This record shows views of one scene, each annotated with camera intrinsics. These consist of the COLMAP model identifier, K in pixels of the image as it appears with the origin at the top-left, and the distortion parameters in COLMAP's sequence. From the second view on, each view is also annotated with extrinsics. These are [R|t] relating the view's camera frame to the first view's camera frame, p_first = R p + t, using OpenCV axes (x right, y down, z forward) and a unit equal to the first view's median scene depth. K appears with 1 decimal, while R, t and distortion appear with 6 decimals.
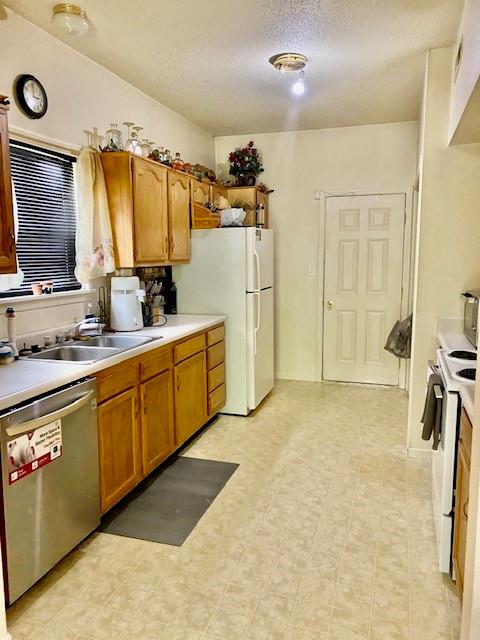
lens RADIAL K [[486.5, 0, 236.7], [0, 486.5, 320.6], [0, 0, 1]] dist [0.039894, -0.041696]
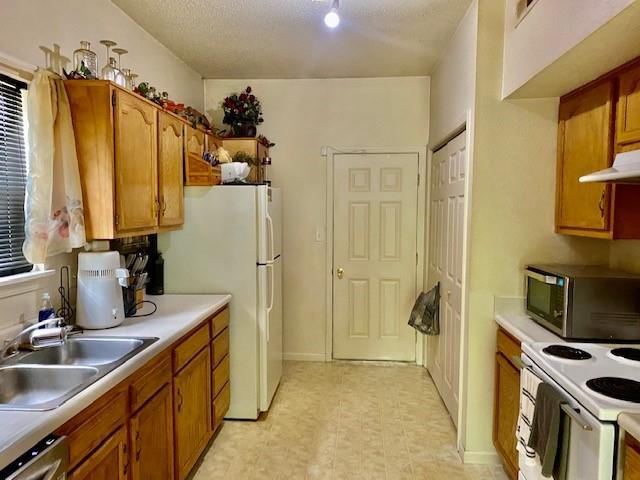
lens RADIAL K [[486.5, 0, 318.7], [0, 486.5, 242.6], [0, 0, 1]] dist [0.039894, -0.041696]
pose [[0.970667, -0.006178, 0.240347, -0.076047], [0.022216, 0.997698, -0.064075, -0.041958], [-0.239398, 0.067535, 0.968570, 0.192537]]
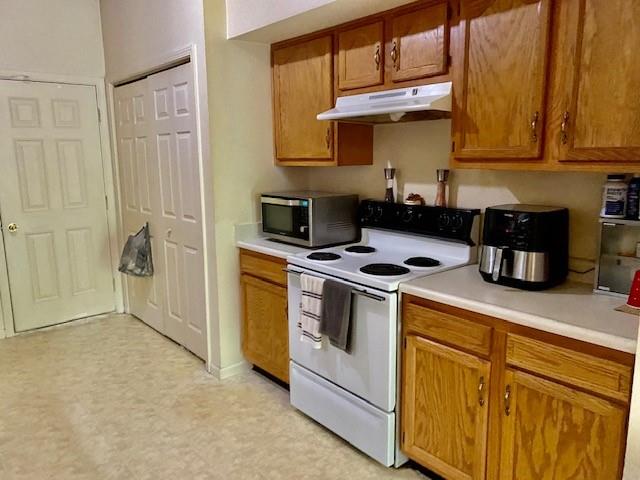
lens RADIAL K [[486.5, 0, 313.7], [0, 486.5, 237.9], [0, 0, 1]] dist [0.039894, -0.041696]
pose [[0.524816, -0.147723, 0.838300, -0.244290], [0.125773, 0.987474, 0.095270, -0.041493], [-0.841873, 0.055437, 0.536822, 0.299464]]
